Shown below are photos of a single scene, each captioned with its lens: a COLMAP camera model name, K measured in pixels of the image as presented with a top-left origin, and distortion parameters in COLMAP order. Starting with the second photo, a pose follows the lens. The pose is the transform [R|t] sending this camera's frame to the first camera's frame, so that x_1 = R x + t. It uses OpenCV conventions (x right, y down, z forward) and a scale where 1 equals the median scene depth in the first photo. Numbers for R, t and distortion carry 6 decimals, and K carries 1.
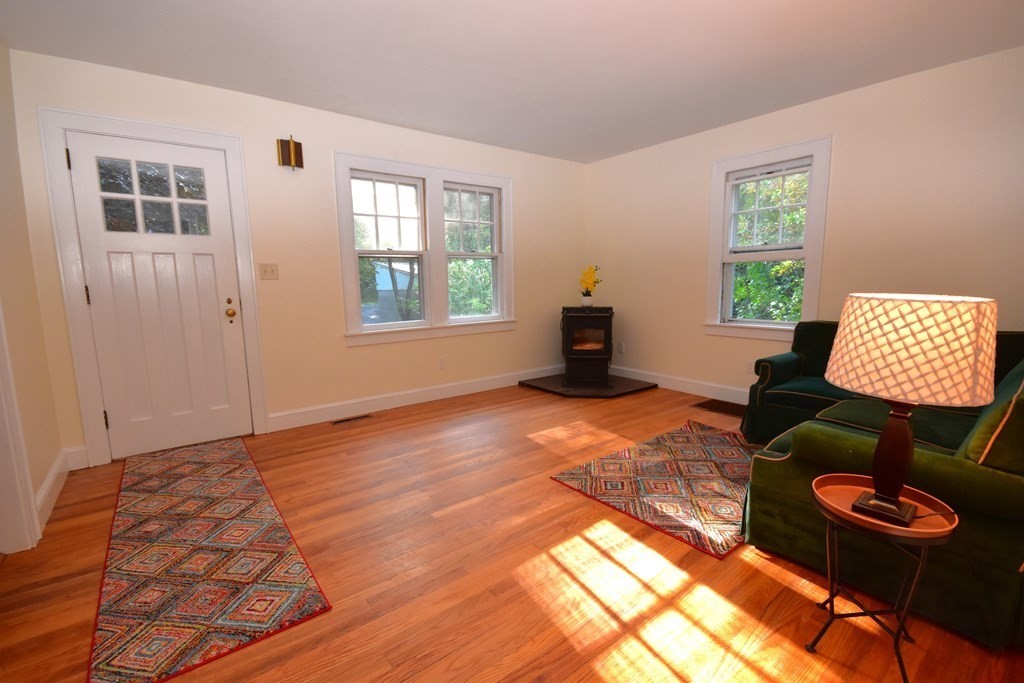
lens RADIAL K [[458.9, 0, 513.8], [0, 458.9, 349.4], [0, 0, 1]] dist [0.004400, -0.006642]
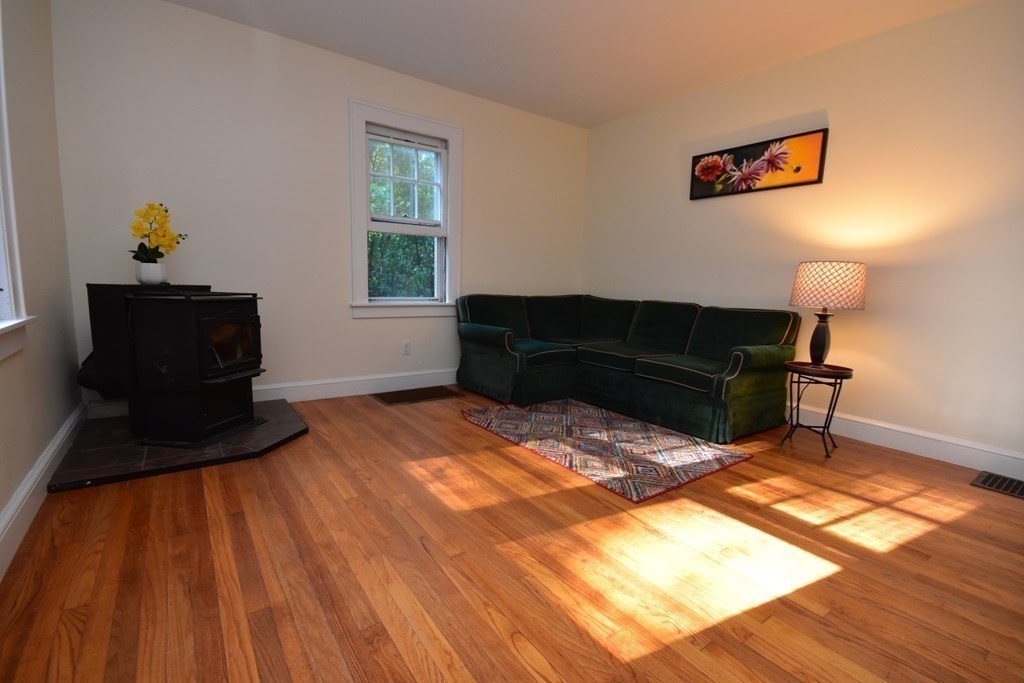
lens RADIAL K [[458.9, 0, 514.5], [0, 458.9, 346.4], [0, 0, 1]] dist [0.004400, -0.006642]
pose [[0.031993, -0.121481, 0.992078, -0.503864], [0.117067, 0.986210, 0.116987, -0.060127], [-0.992609, 0.112397, 0.045773, 0.923129]]
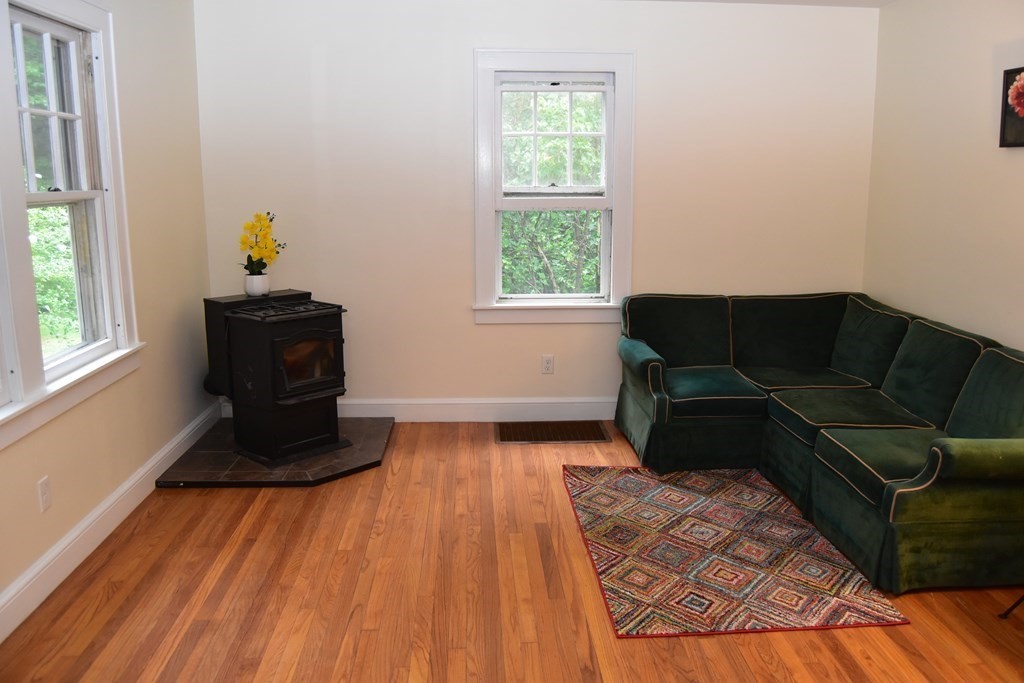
lens RADIAL K [[804.3, 0, 520.4], [0, 804.3, 333.2], [0, 0, 1]] dist [-0.094786, 0.038144]
pose [[0.567124, -0.142309, 0.811245, -0.587114], [0.110969, 0.989182, 0.095947, -0.158702], [-0.816123, 0.035609, 0.576781, 0.428893]]
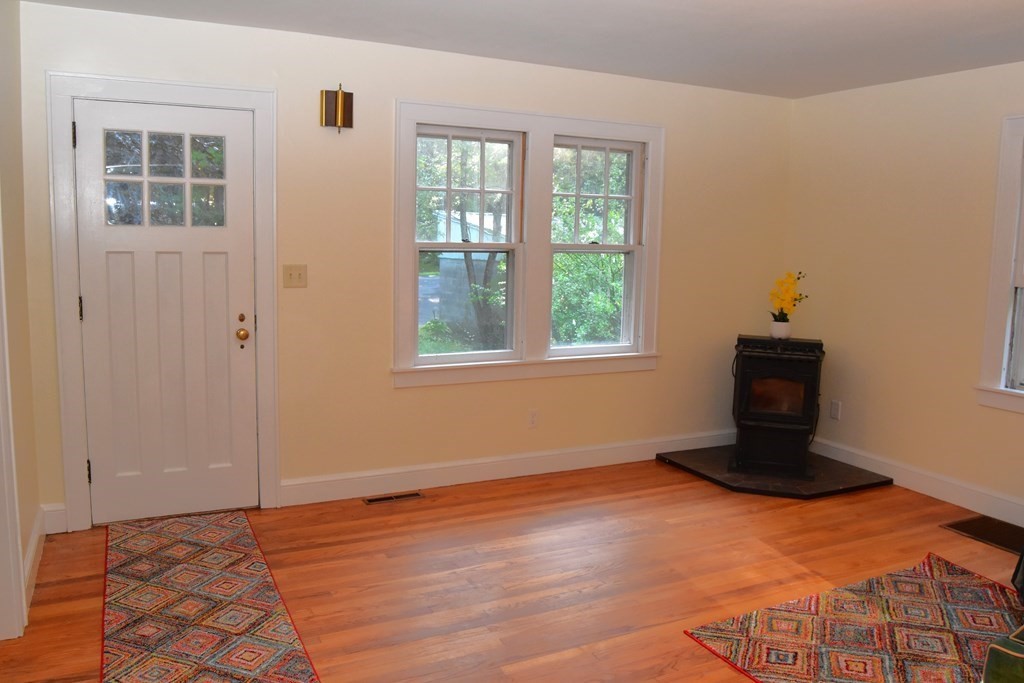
lens RADIAL K [[804.3, 0, 509.5], [0, 804.3, 343.7], [0, 0, 1]] dist [-0.094786, 0.038144]
pose [[0.979347, 0.062841, -0.192172, 0.022325], [-0.065901, 0.997780, -0.009565, -0.082110], [0.191145, 0.022032, 0.981315, -0.126599]]
